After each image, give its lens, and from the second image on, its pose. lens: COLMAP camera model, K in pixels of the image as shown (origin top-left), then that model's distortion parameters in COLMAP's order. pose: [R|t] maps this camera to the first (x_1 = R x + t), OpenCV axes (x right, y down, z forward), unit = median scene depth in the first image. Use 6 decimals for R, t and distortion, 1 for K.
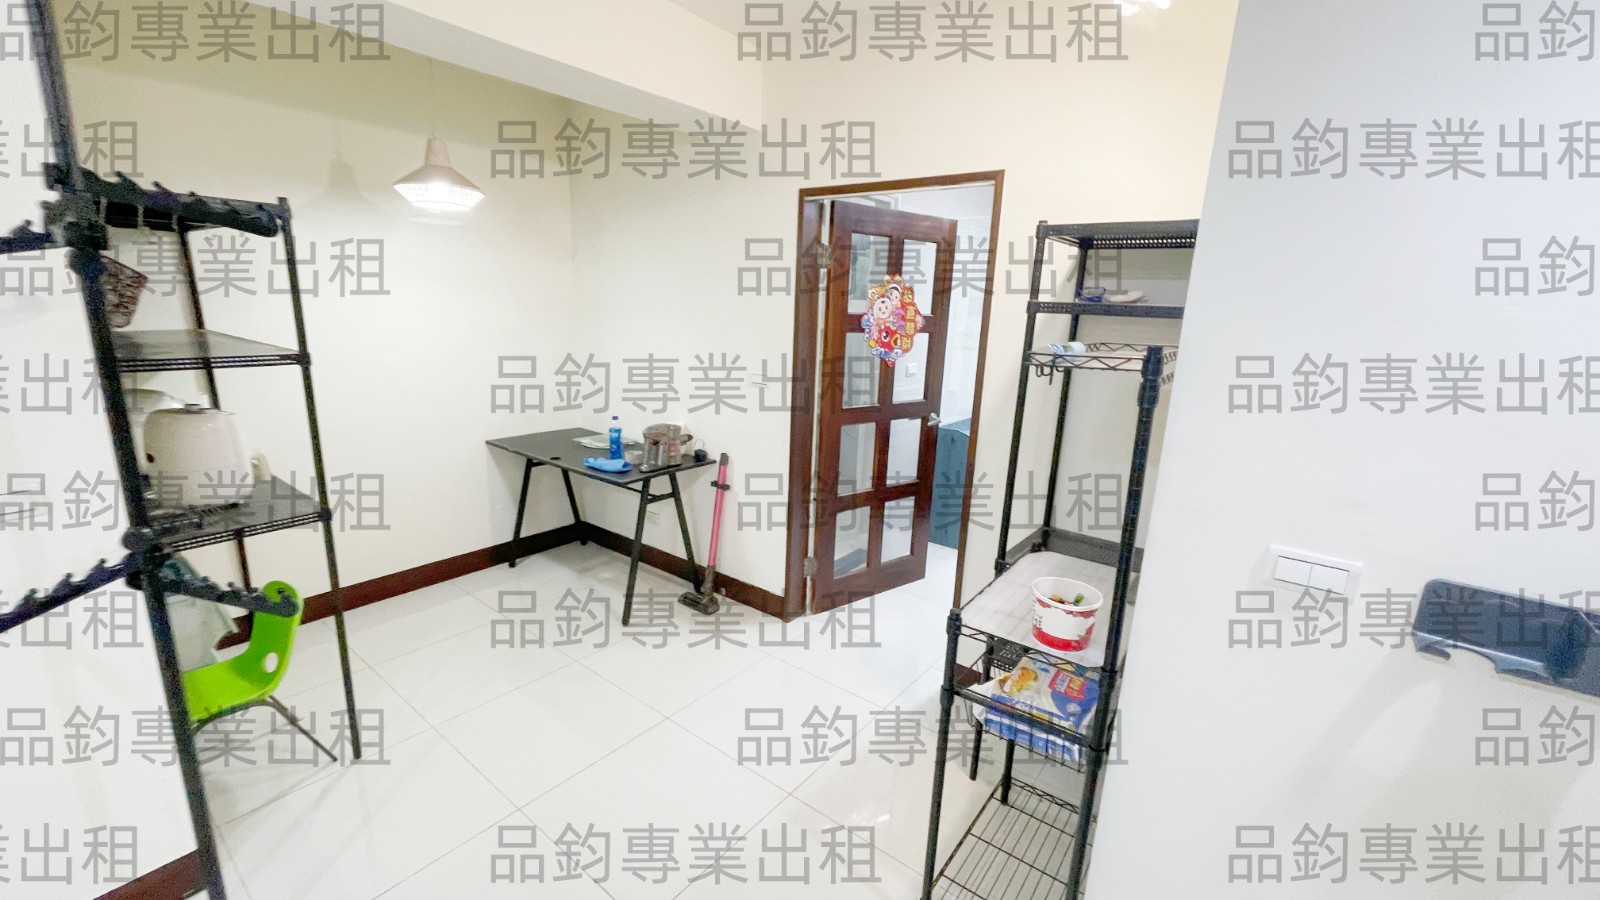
lens RADIAL K [[639.3, 0, 800.0], [0, 639.3, 450.0], [0, 0, 1]] dist [-0.000108, -0.000048]
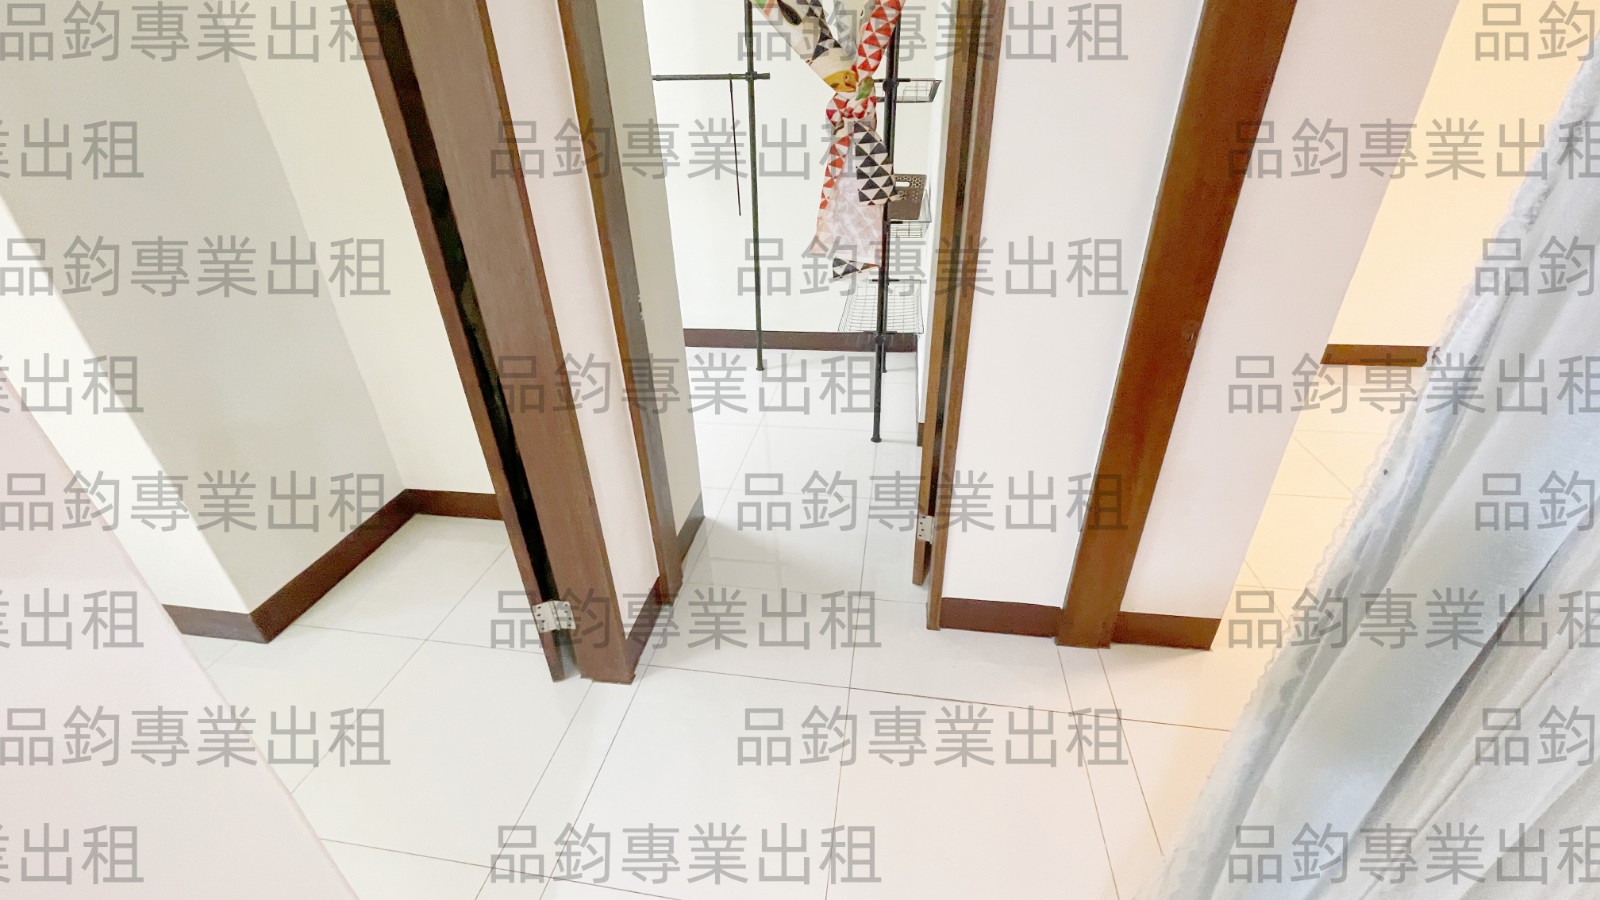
lens RADIAL K [[639.3, 0, 800.0], [0, 639.3, 450.0], [0, 0, 1]] dist [-0.000108, -0.000048]
pose [[1.000000, -0.000218, -0.000027, 0.000172], [0.000218, 1.000000, -0.000301, -0.959485], [0.000027, 0.000301, 1.000000, -0.000215]]
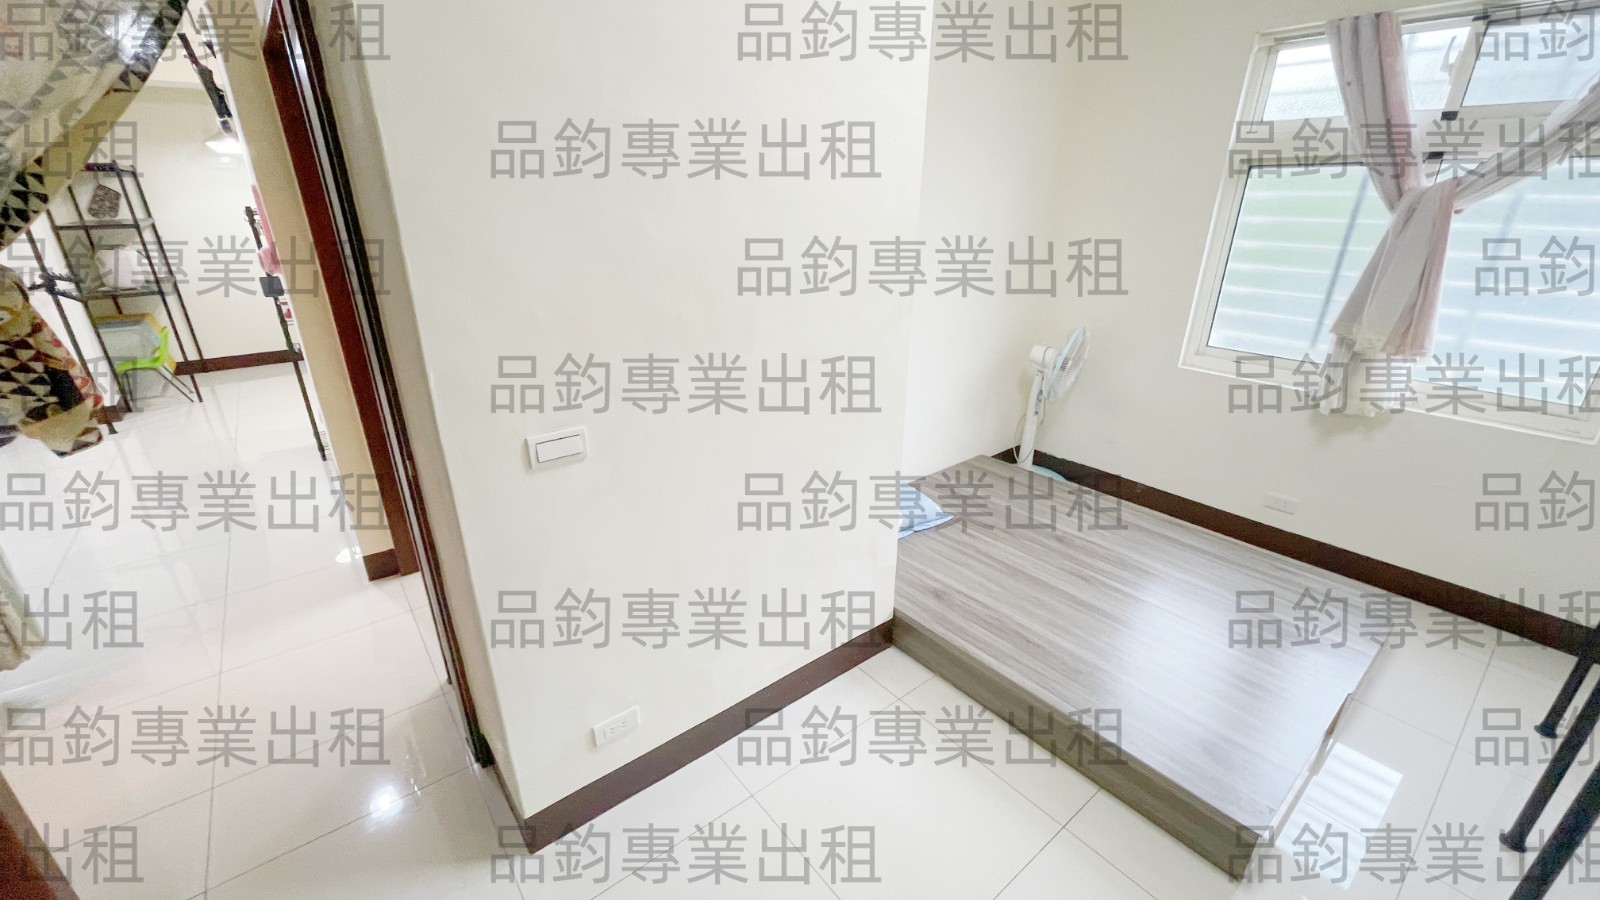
lens RADIAL K [[639.3, 0, 800.0], [0, 639.3, 450.0], [0, 0, 1]] dist [-0.000108, -0.000048]
pose [[1.000000, -0.000071, 0.000011, -0.000075], [0.000071, 1.000000, 0.000031, -0.284508], [-0.000011, -0.000031, 1.000000, -0.000065]]
